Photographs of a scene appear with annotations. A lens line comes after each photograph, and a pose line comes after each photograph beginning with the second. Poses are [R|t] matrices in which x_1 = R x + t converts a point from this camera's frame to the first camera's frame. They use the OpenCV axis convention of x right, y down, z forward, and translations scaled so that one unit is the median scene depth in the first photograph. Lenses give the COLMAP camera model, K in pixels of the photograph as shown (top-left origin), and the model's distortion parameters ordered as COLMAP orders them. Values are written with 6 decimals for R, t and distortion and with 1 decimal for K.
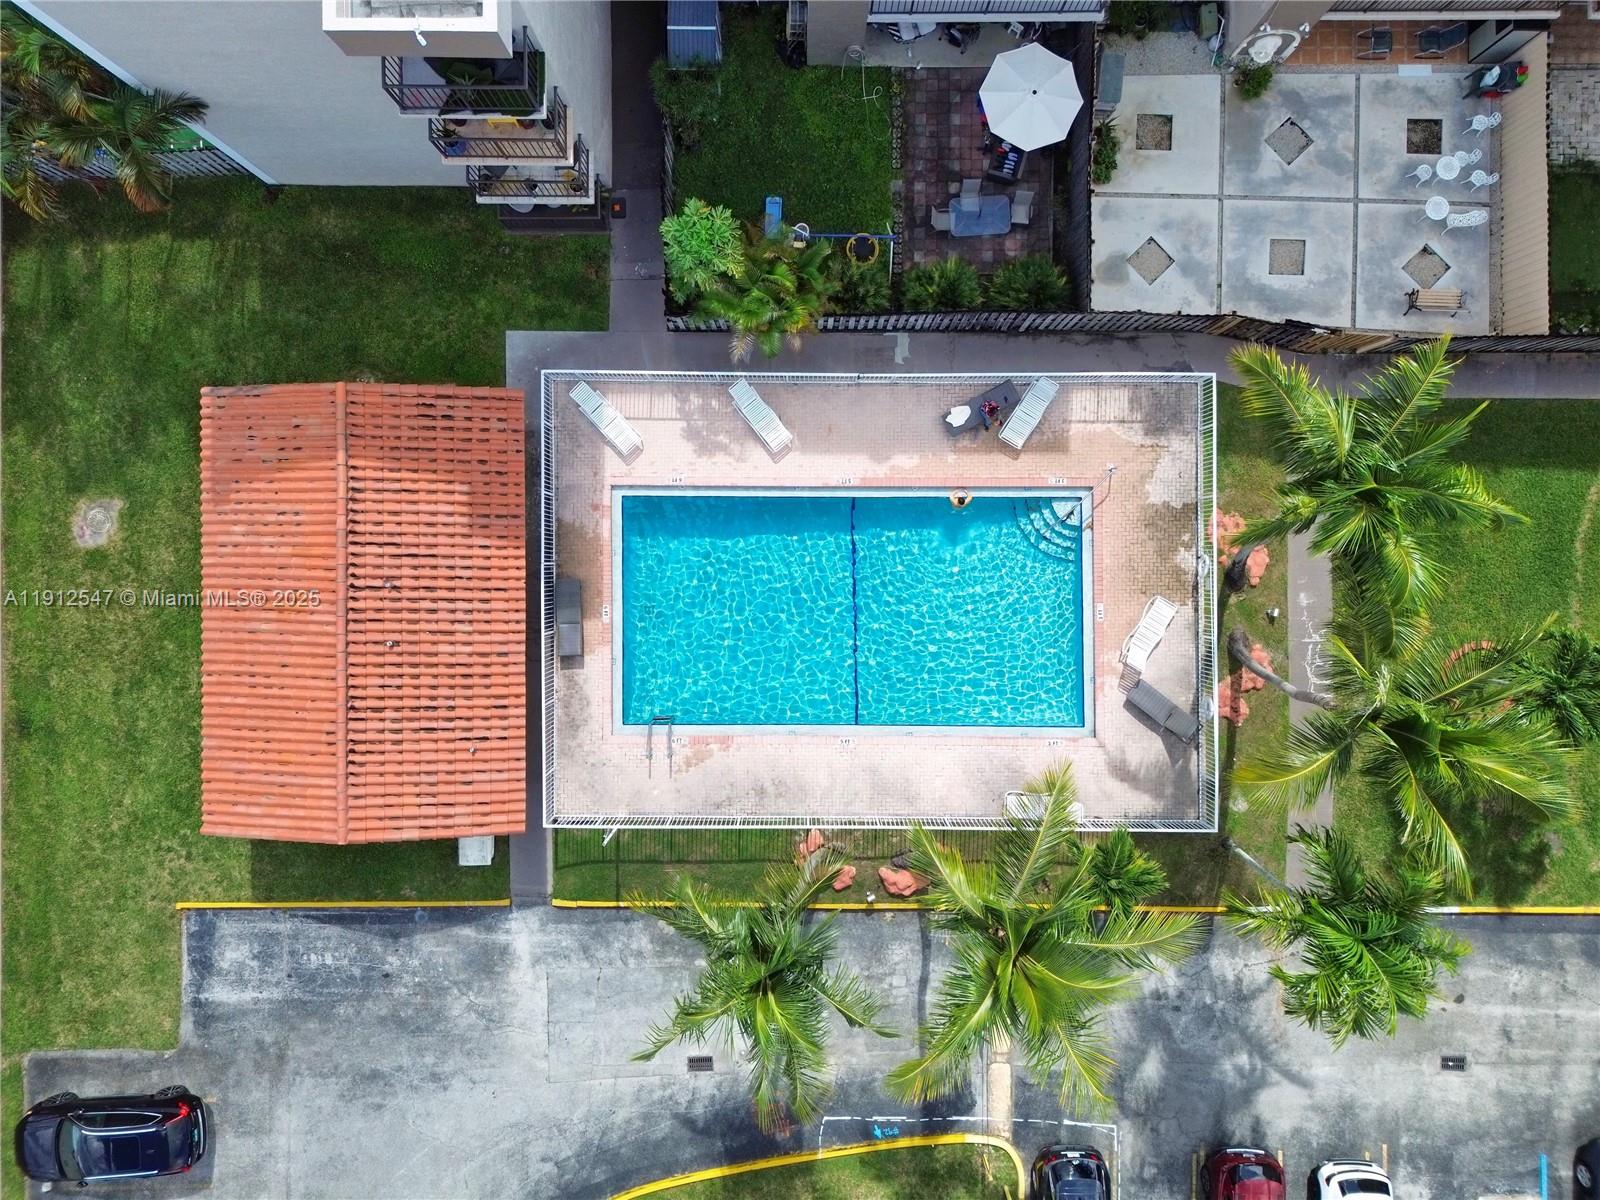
lens RADIAL K [[1184.3, 0, 797.6], [0, 1184.3, 566.2], [0, 0, 1]] dist [0.058612, -0.048076]
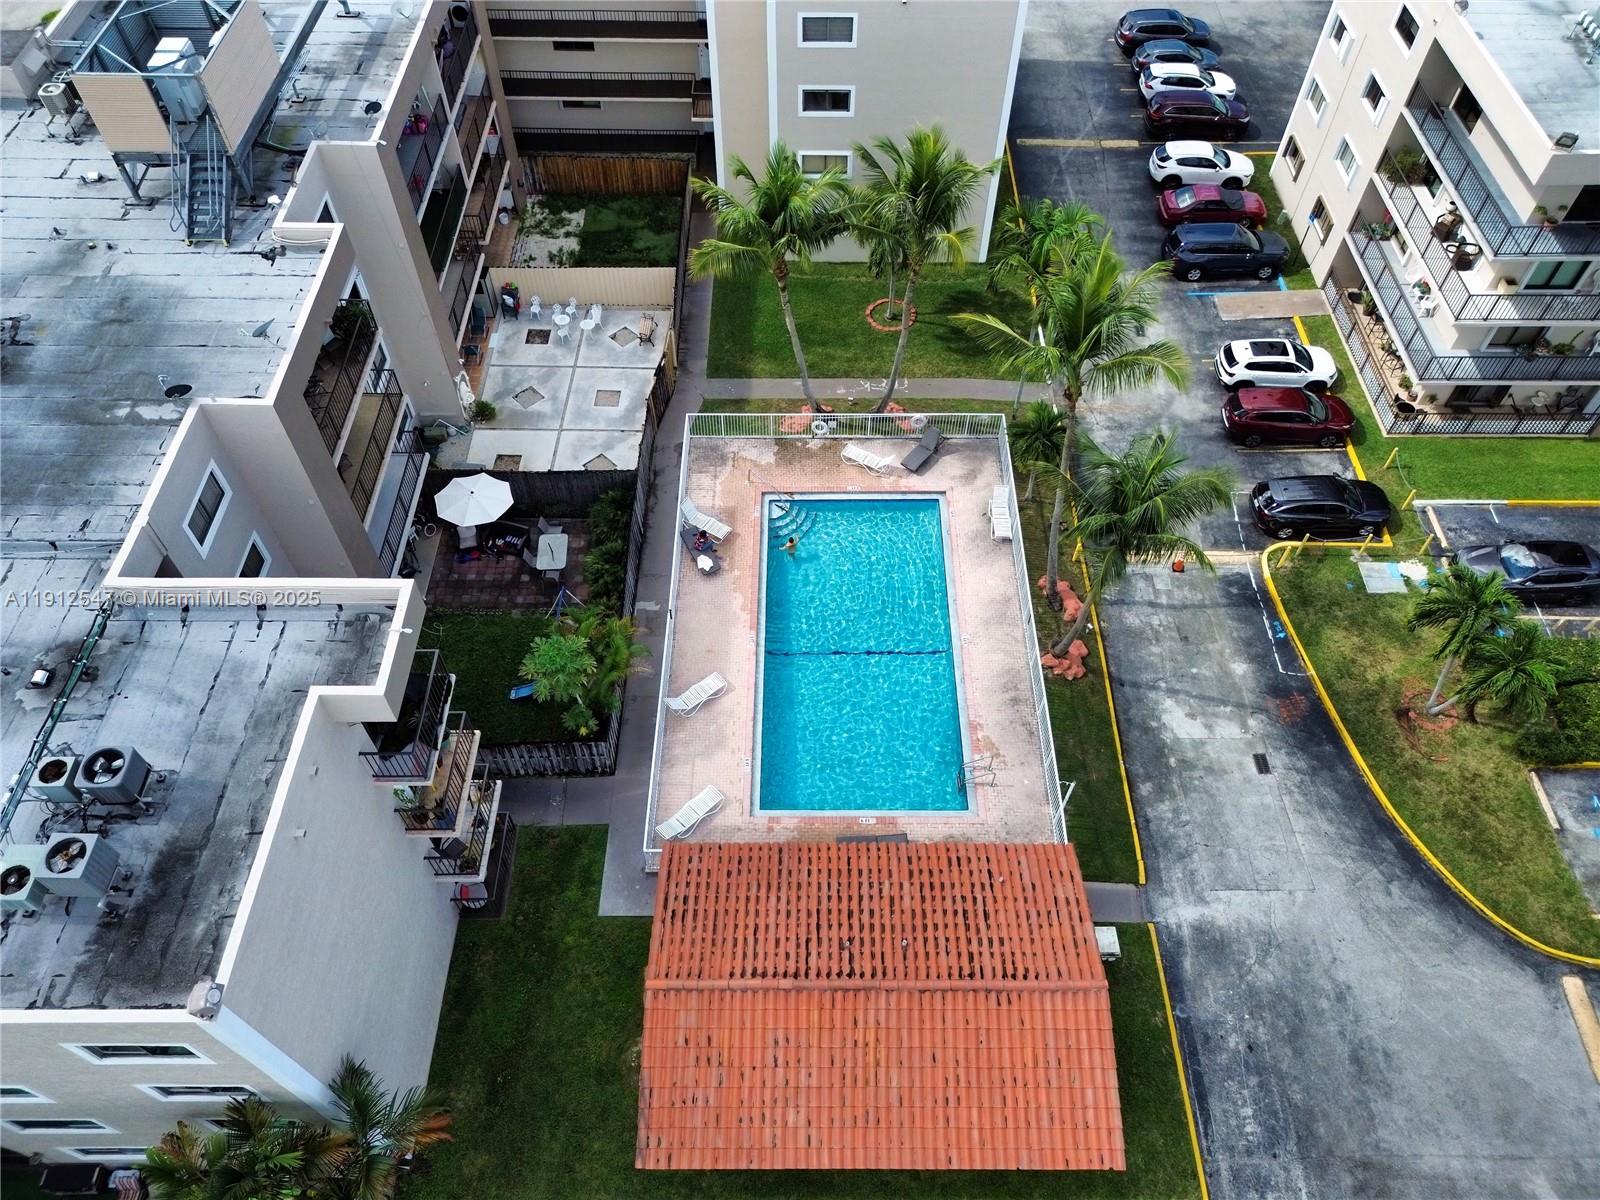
lens RADIAL K [[1184.3, 0, 797.6], [0, 1184.3, 566.2], [0, 0, 1]] dist [0.058612, -0.048076]
pose [[0.003050, -0.776697, 0.629867, -0.715845], [0.999982, 0.005624, 0.002093, -0.030347], [-0.005168, 0.629849, 0.776700, 0.004362]]
